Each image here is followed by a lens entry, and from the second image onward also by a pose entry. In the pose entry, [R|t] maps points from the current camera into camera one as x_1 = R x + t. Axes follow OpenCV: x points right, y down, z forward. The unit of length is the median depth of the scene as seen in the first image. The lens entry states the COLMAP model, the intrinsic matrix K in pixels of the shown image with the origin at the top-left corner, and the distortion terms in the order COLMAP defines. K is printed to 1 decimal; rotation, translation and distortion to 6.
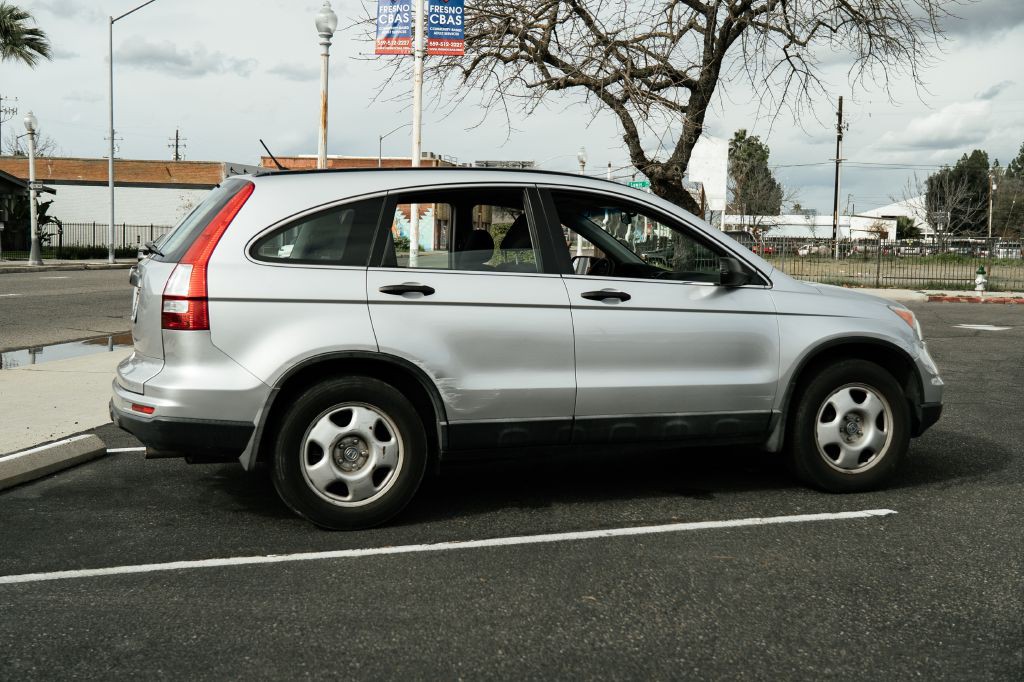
lens RADIAL K [[1137.2, 0, 512.0], [0, 1137.2, 341.0], [0, 0, 1]] dist [0.009953, 0.324001]
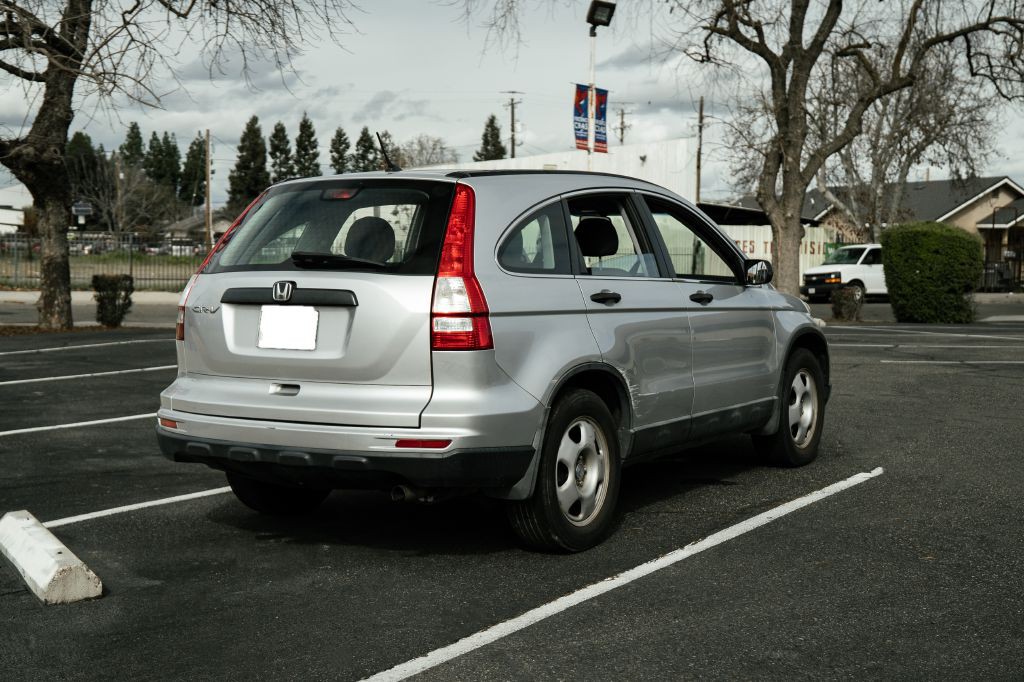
lens RADIAL K [[1333.8, 0, 497.2], [0, 1333.8, 364.2], [0, 0, 1]] dist [0.021627, 0.530851]
pose [[0.789420, -0.062769, 0.610636, -0.829210], [0.058168, 0.997931, 0.027382, -0.023666], [-0.611091, 0.013904, 0.791438, 0.144854]]
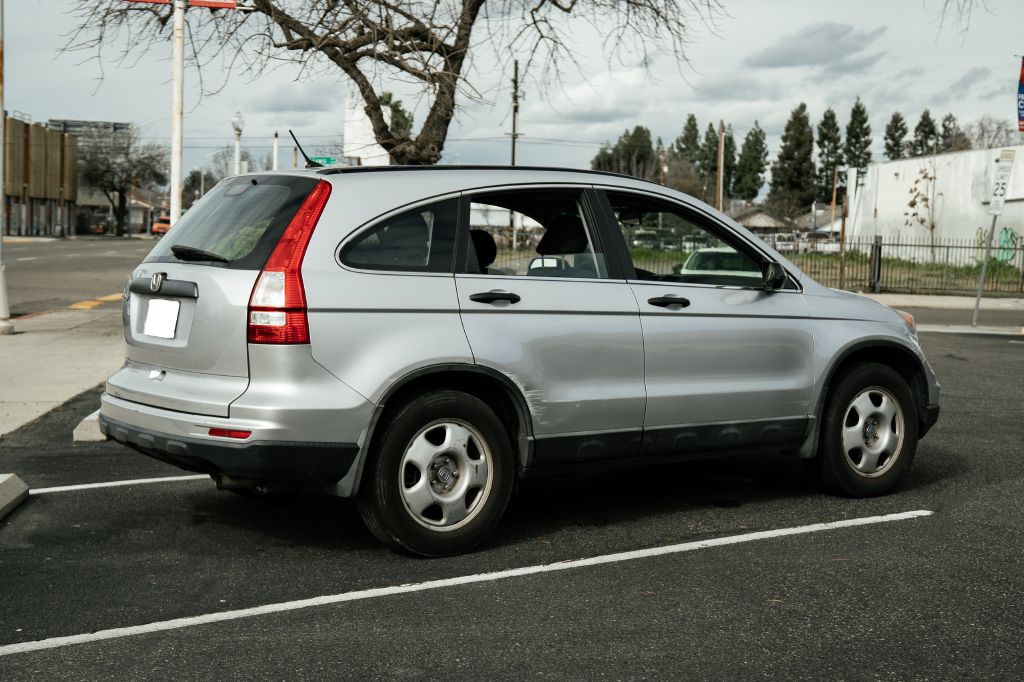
lens RADIAL K [[1405.7, 0, 502.0], [0, 1405.7, 339.0], [0, 0, 1]] dist [0.038533, 0.746602]
pose [[0.961601, -0.015762, 0.273998, -0.387753], [0.018042, 0.999820, -0.005804, -0.003734], [-0.273857, 0.010524, 0.961713, -0.114735]]
